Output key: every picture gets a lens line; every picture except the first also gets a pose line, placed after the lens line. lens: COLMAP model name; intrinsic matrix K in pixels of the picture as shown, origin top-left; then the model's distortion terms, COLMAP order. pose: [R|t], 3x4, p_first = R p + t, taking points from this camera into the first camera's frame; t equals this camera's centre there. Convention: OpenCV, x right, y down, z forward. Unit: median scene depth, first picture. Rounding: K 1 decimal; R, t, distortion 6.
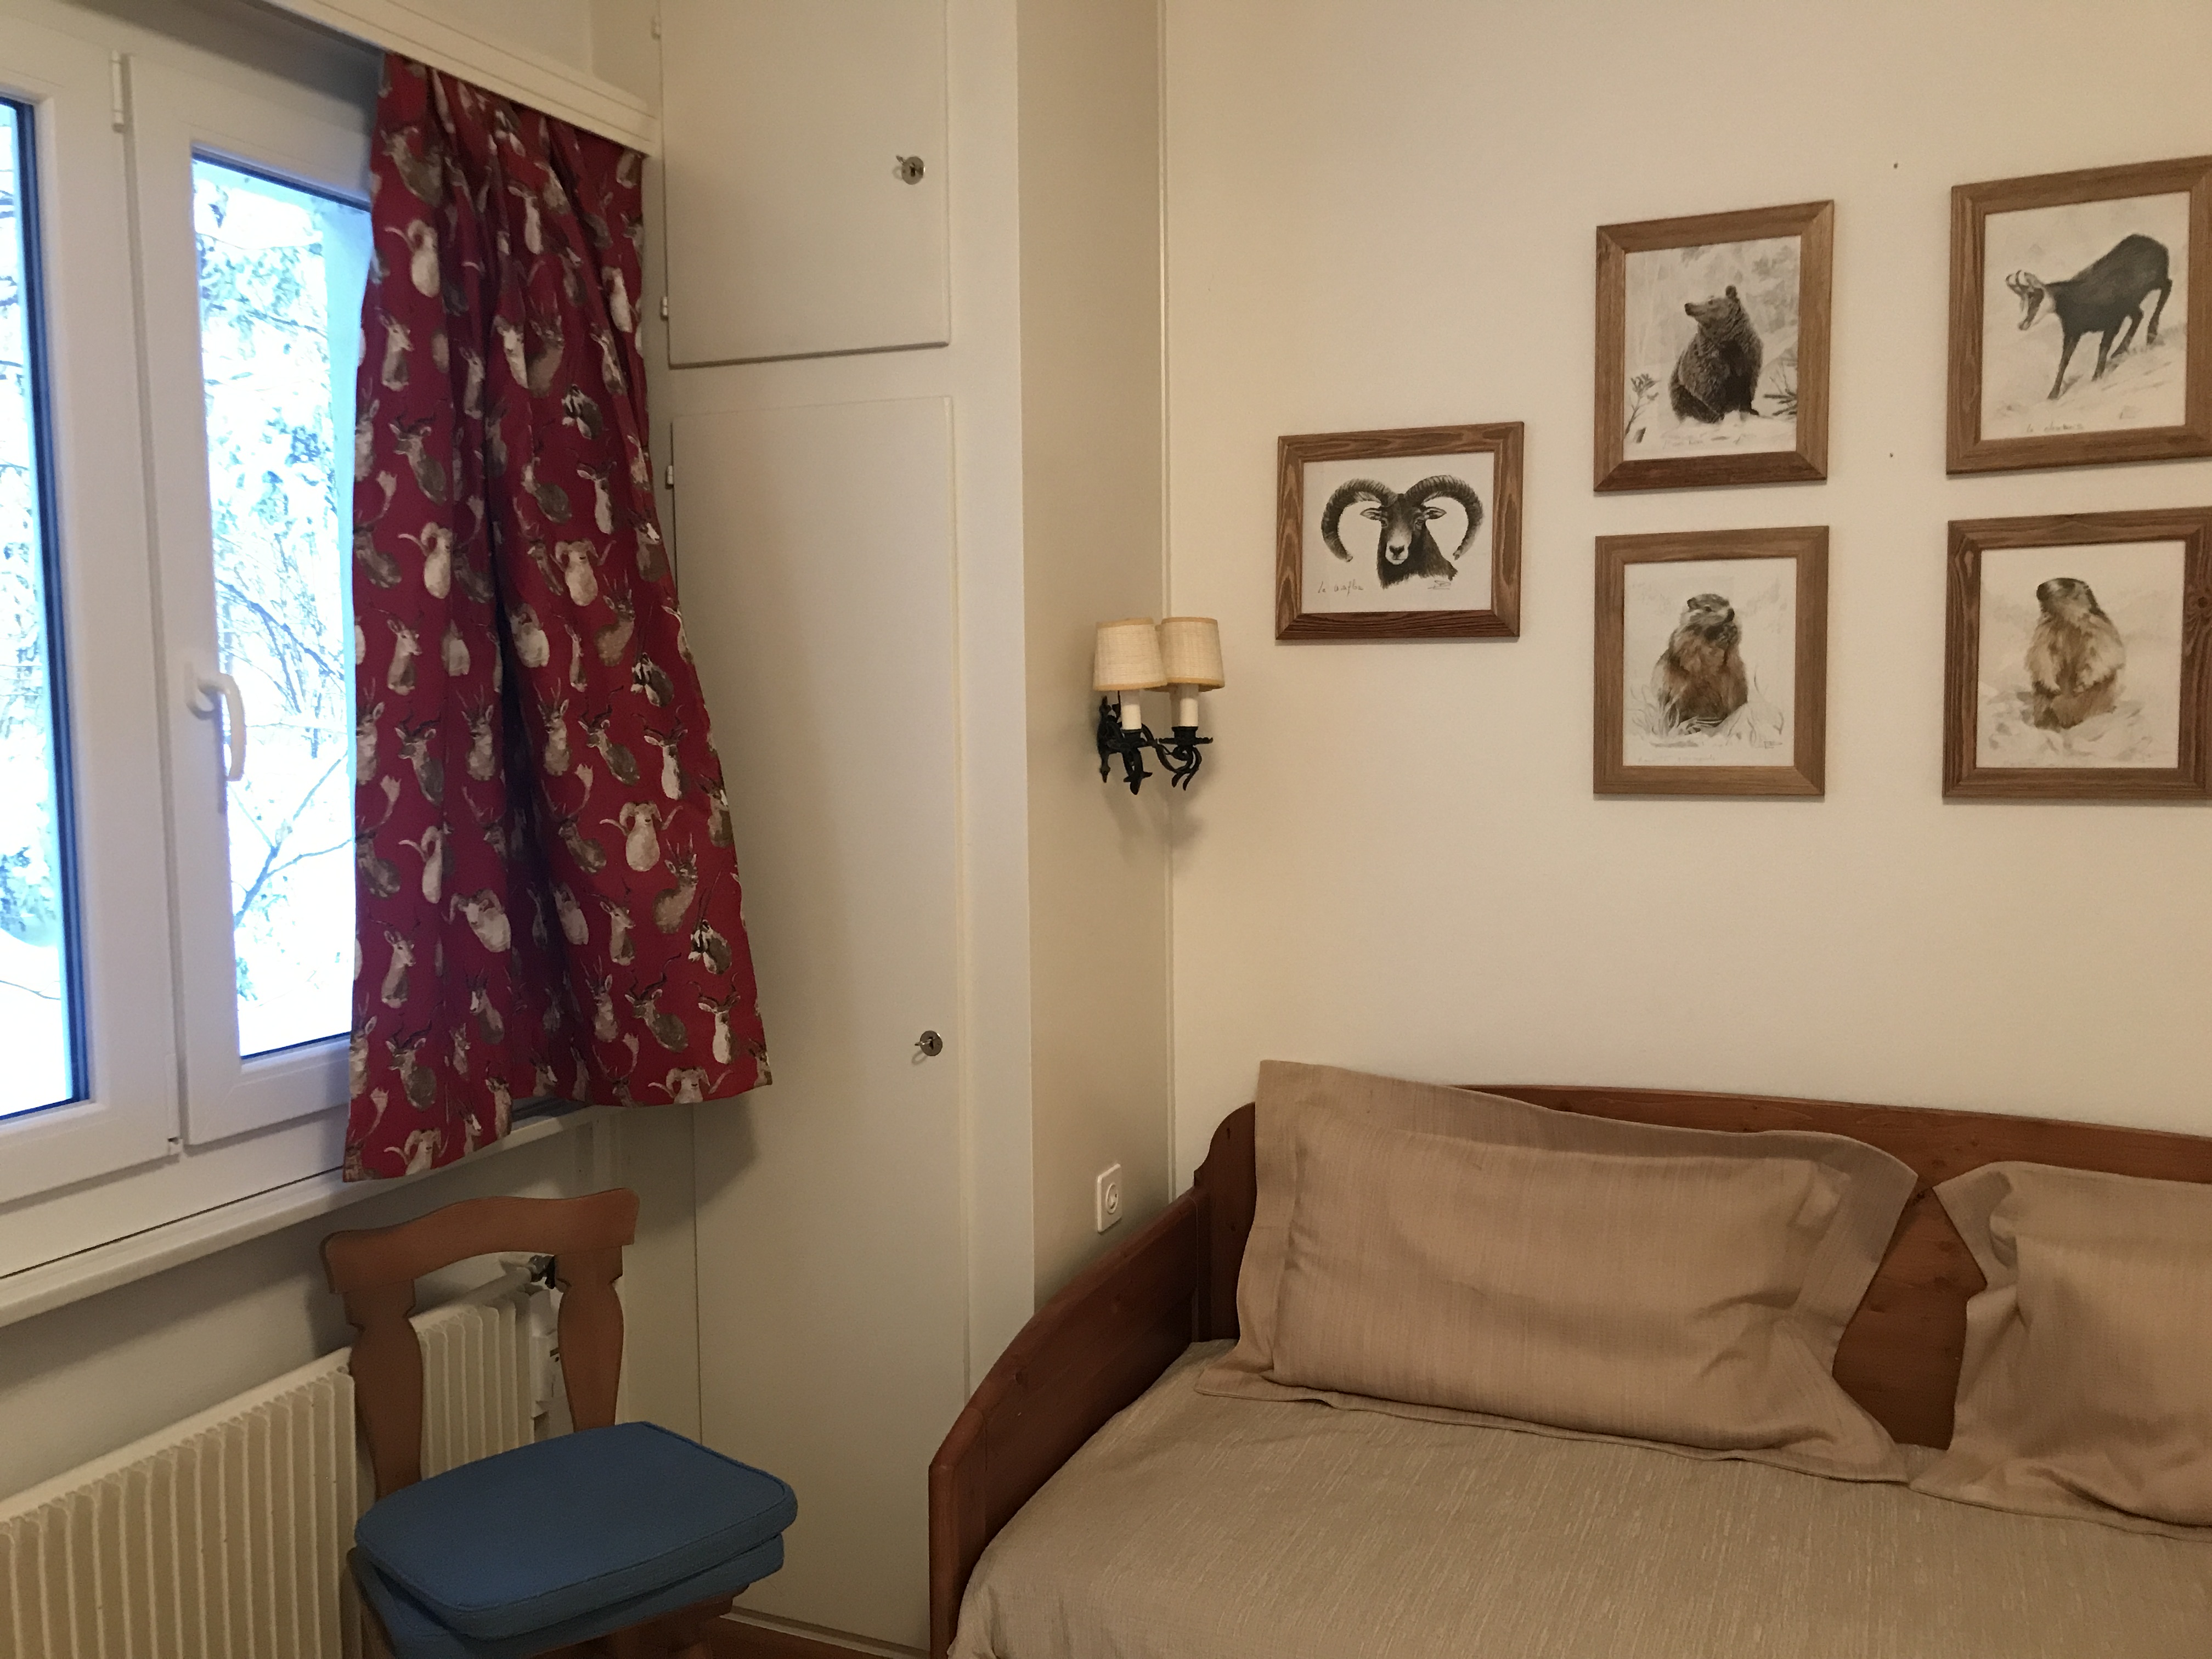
lens RADIAL K [[1795.4, 0, 997.3], [0, 1795.4, 807.5], [0, 0, 1]] dist [0.038657, -0.046510]
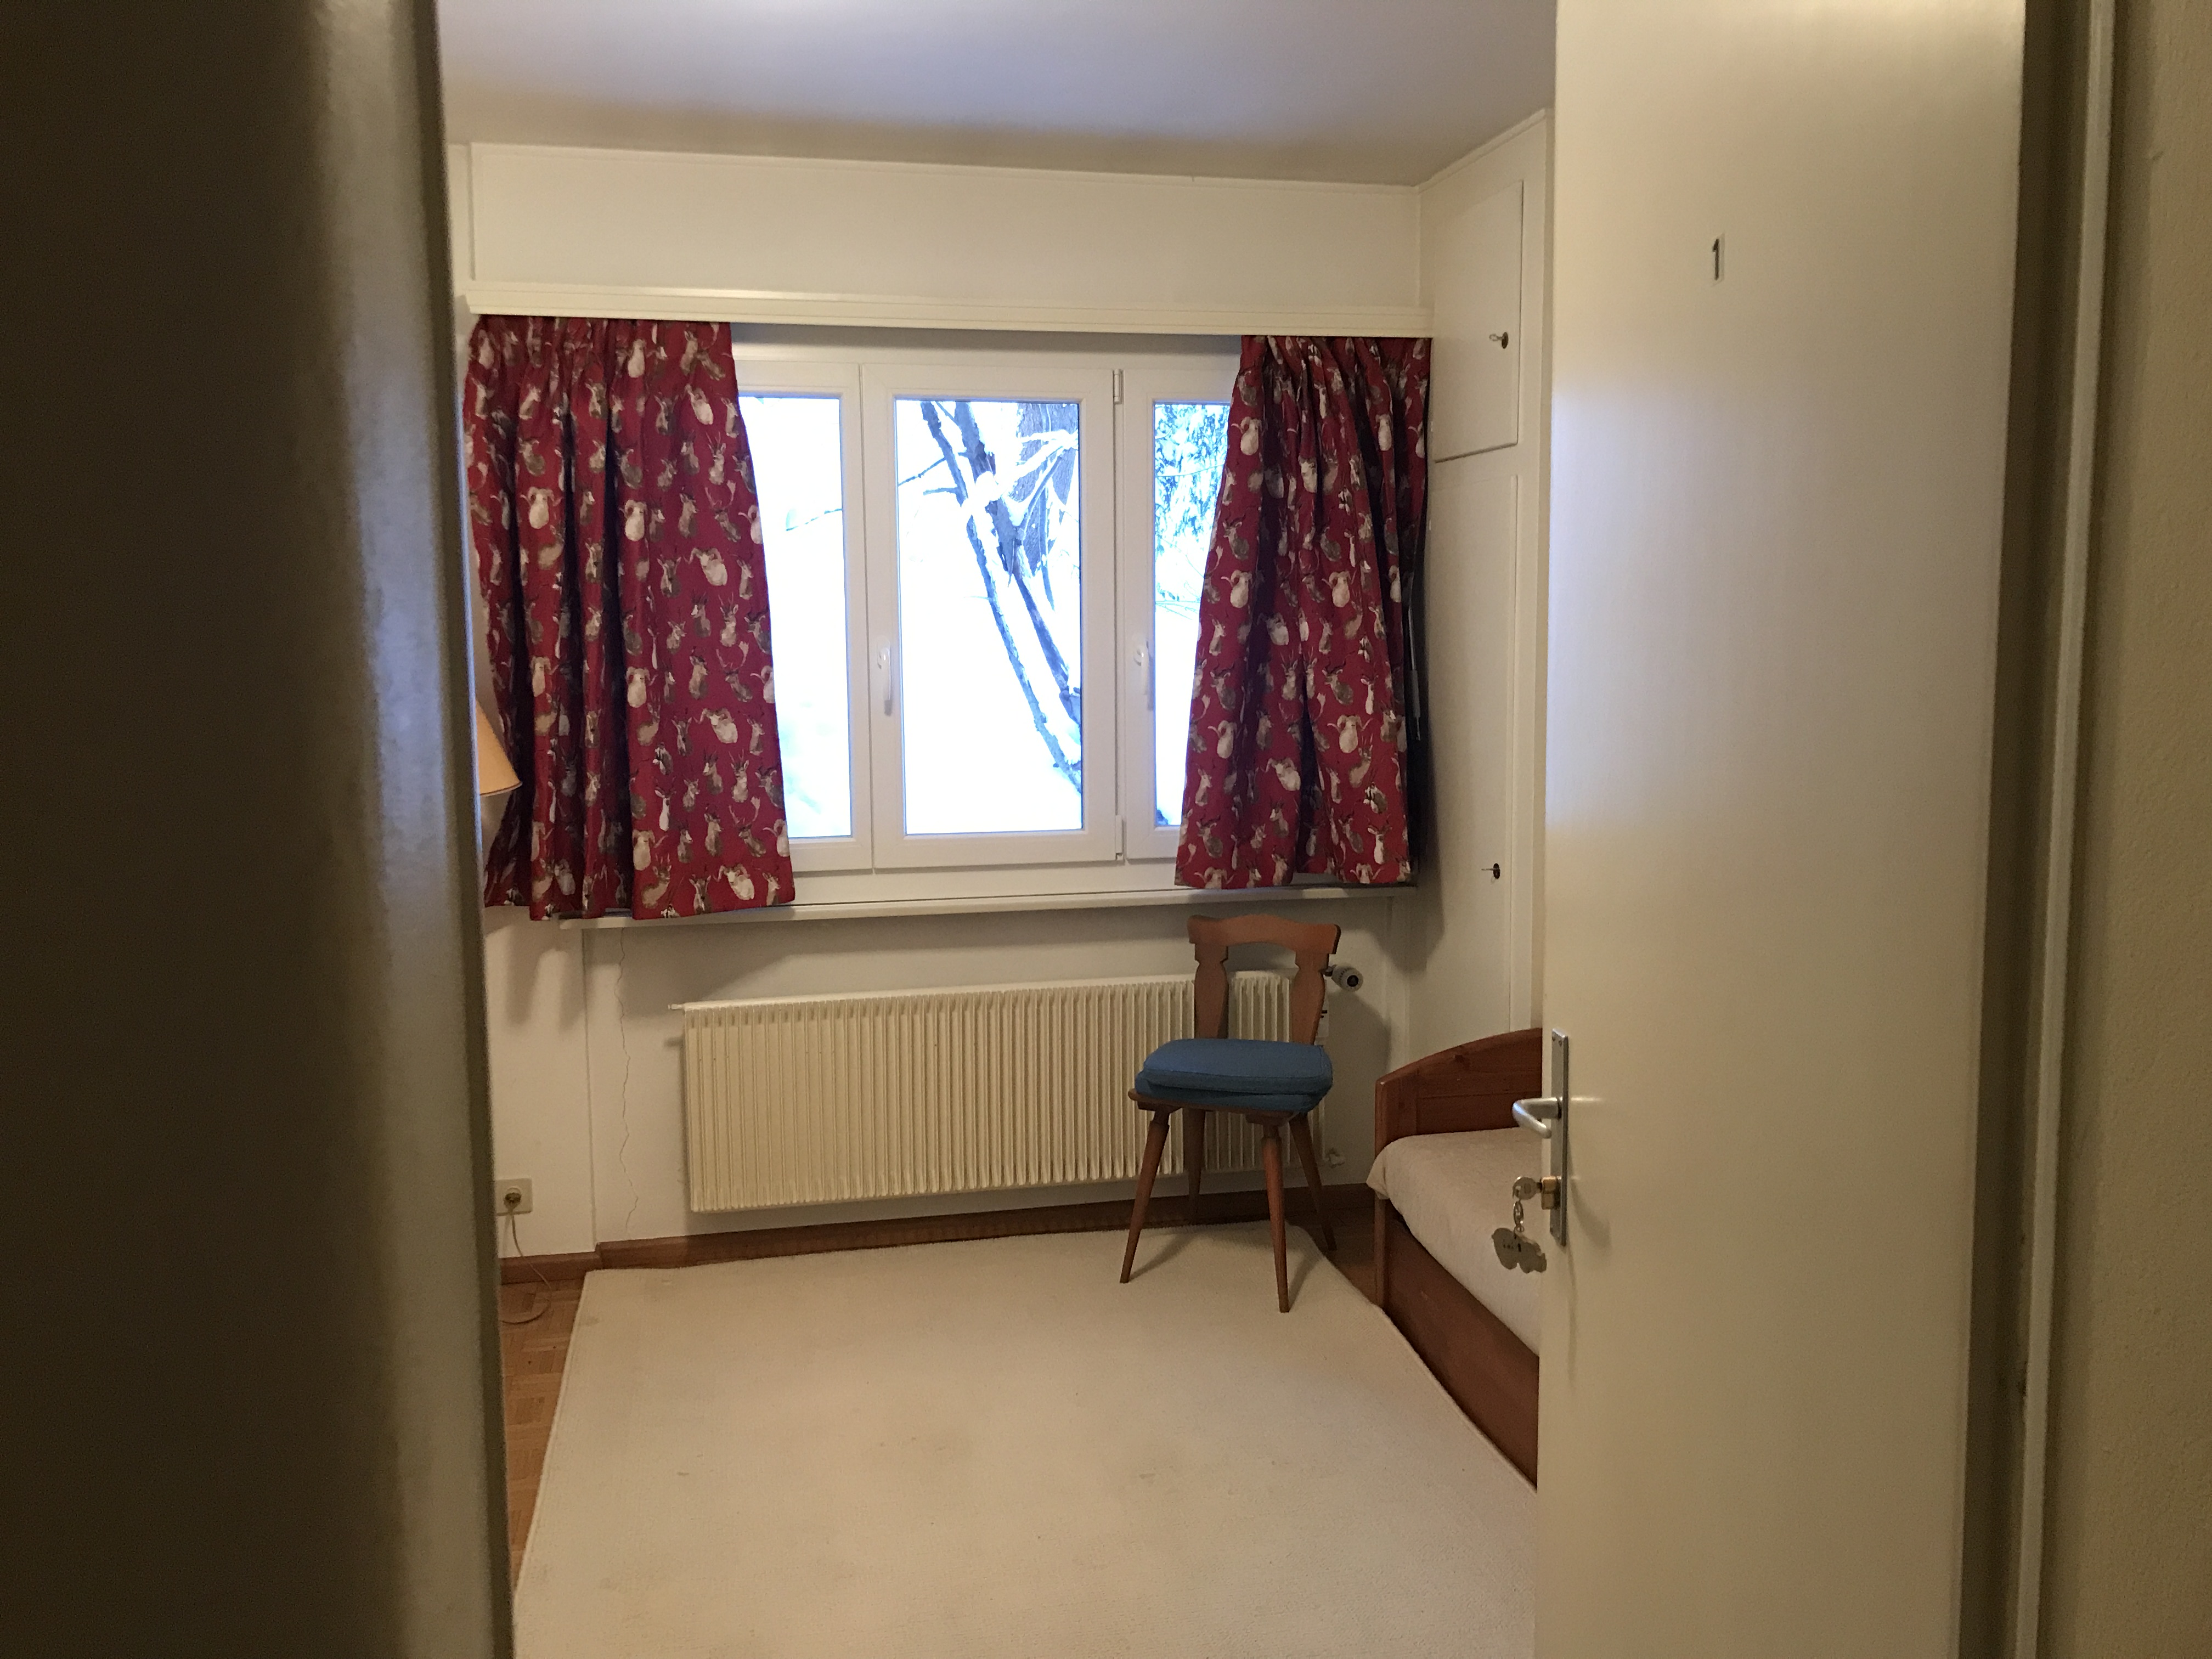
lens RADIAL K [[1795.4, 0, 1119.5], [0, 1795.4, 833.8], [0, 0, 1]] dist [0.038657, -0.046510]
pose [[0.577392, 0.093863, -0.811054, 1.724551], [-0.055265, 0.995585, 0.075876, -0.012818], [0.814594, 0.001012, 0.580030, -0.372331]]
